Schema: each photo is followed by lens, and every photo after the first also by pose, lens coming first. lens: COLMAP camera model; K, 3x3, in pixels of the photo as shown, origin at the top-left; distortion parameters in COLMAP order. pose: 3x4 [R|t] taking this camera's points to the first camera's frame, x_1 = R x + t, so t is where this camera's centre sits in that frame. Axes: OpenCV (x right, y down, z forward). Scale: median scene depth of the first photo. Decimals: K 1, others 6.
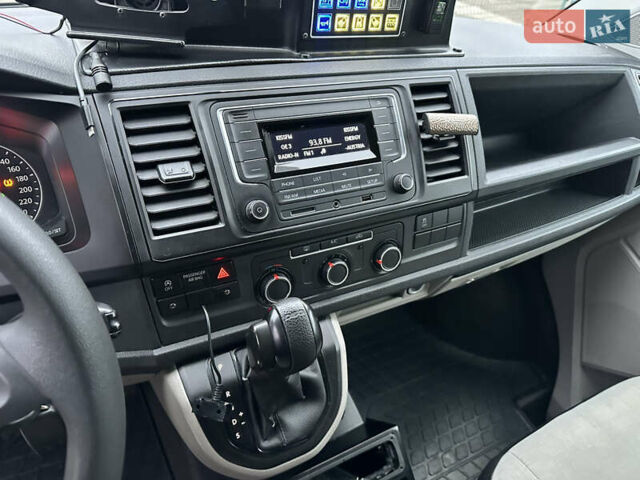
lens RADIAL K [[454.7, 0, 318.7], [0, 454.7, 243.6], [0, 0, 1]] dist [0.077049, -0.123554]
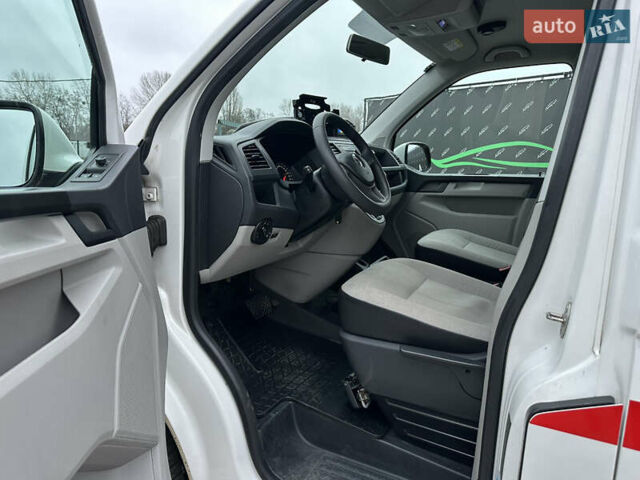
lens RADIAL K [[449.0, 0, 314.7], [0, 449.0, 239.2], [0, 0, 1]] dist [0.073393, -0.089864]
pose [[0.817247, -0.206612, 0.537976, -2.417964], [0.414169, 0.859686, -0.299004, 1.397476], [-0.400713, 0.467173, 0.788149, -1.540830]]
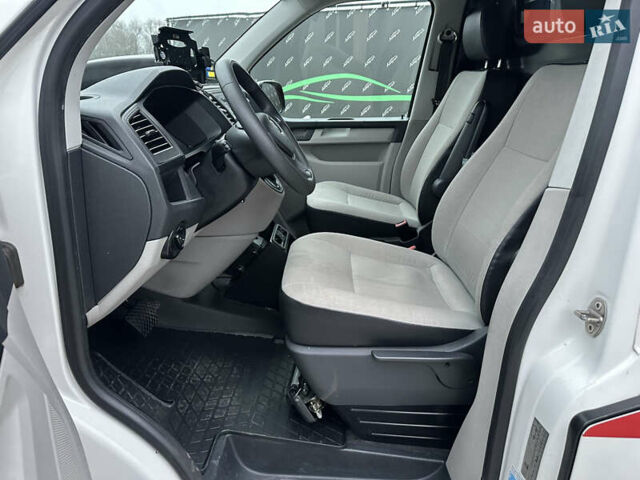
lens RADIAL K [[454.7, 0, 318.7], [0, 454.7, 243.6], [0, 0, 1]] dist [0.077049, -0.123554]
pose [[0.493075, -0.396574, 0.774342, -2.421059], [0.576197, 0.815727, 0.050866, 0.716575], [-0.651823, 0.421093, 0.630720, -0.951819]]
